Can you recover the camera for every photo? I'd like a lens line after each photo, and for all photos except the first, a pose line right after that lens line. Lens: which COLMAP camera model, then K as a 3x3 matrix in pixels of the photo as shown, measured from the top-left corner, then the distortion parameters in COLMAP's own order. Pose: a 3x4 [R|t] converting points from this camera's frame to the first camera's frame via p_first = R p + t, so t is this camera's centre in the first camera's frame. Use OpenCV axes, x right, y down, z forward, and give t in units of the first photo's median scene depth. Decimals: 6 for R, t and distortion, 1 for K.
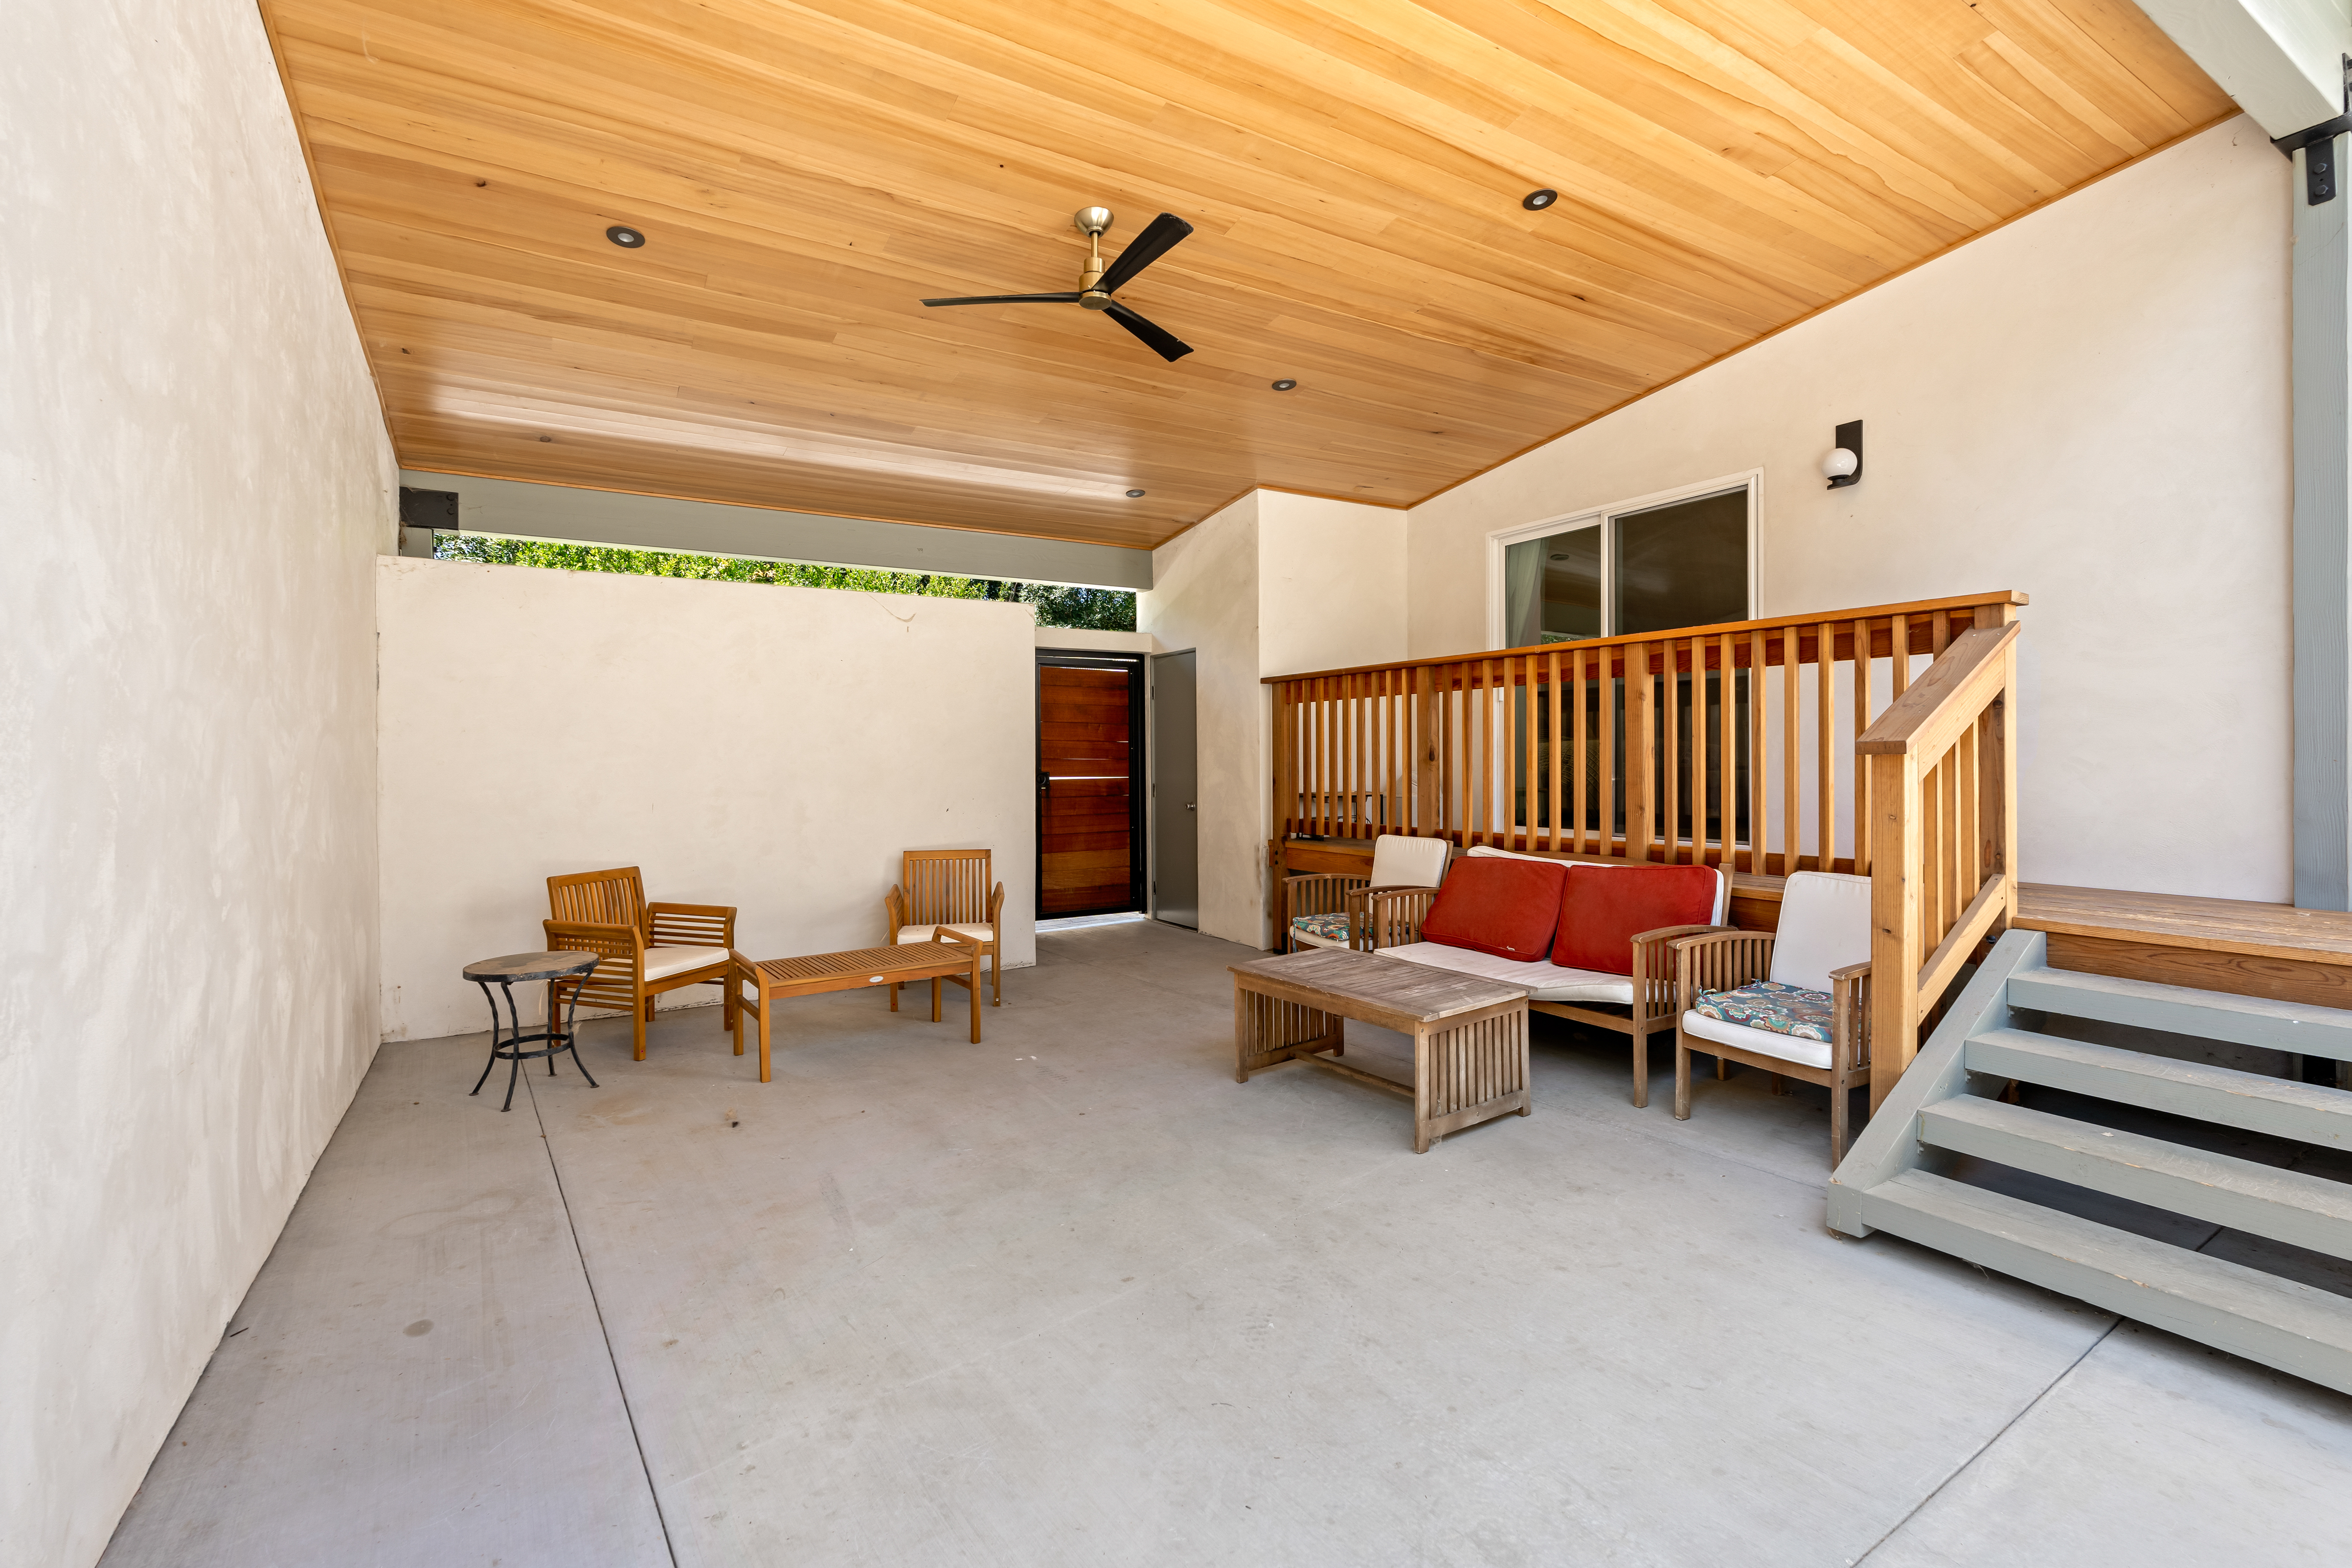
lens RADIAL K [[1038.4, 0, 1167.0], [0, 1038.4, 775.5], [0, 0, 1]] dist [-0.005304, 0.000945]
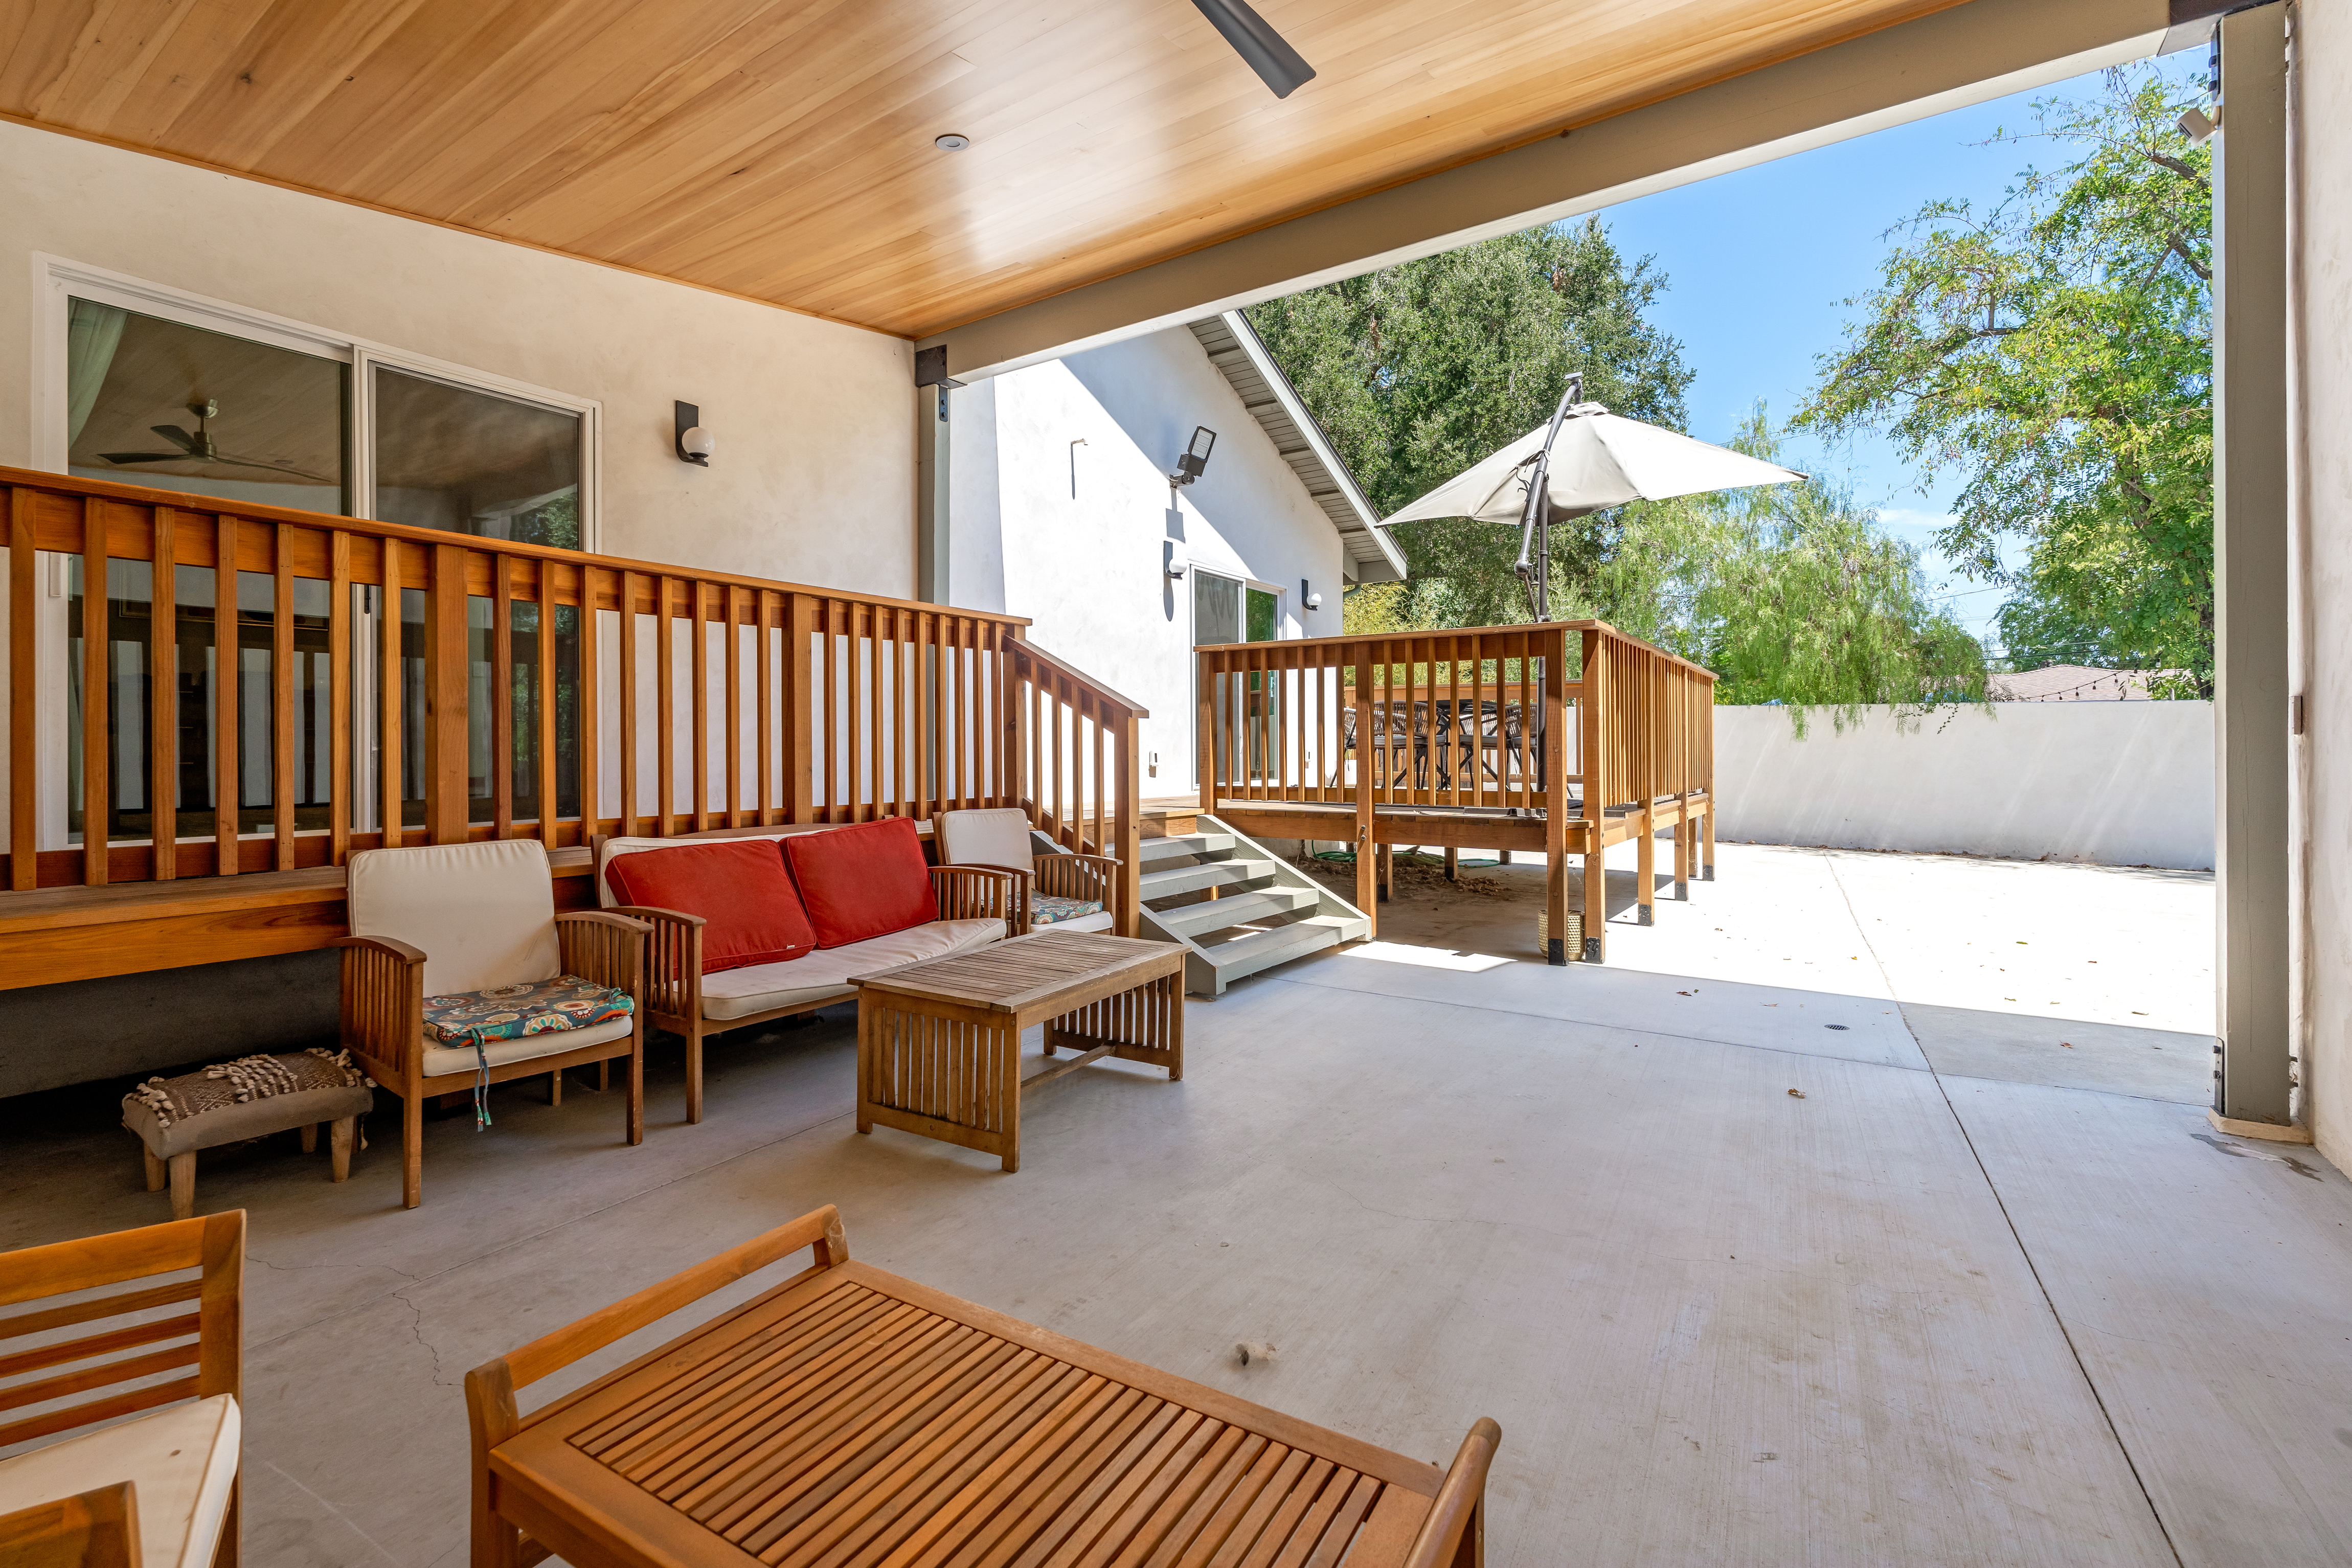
lens RADIAL K [[1038.4, 0, 1169.5], [0, 1038.4, 764.4], [0, 0, 1]] dist [-0.005304, 0.000945]
pose [[-0.410773, -0.009971, 0.911683, -0.575698], [0.015676, 0.999715, 0.017997, 0.014809], [-0.911603, 0.021684, -0.410500, 1.140697]]
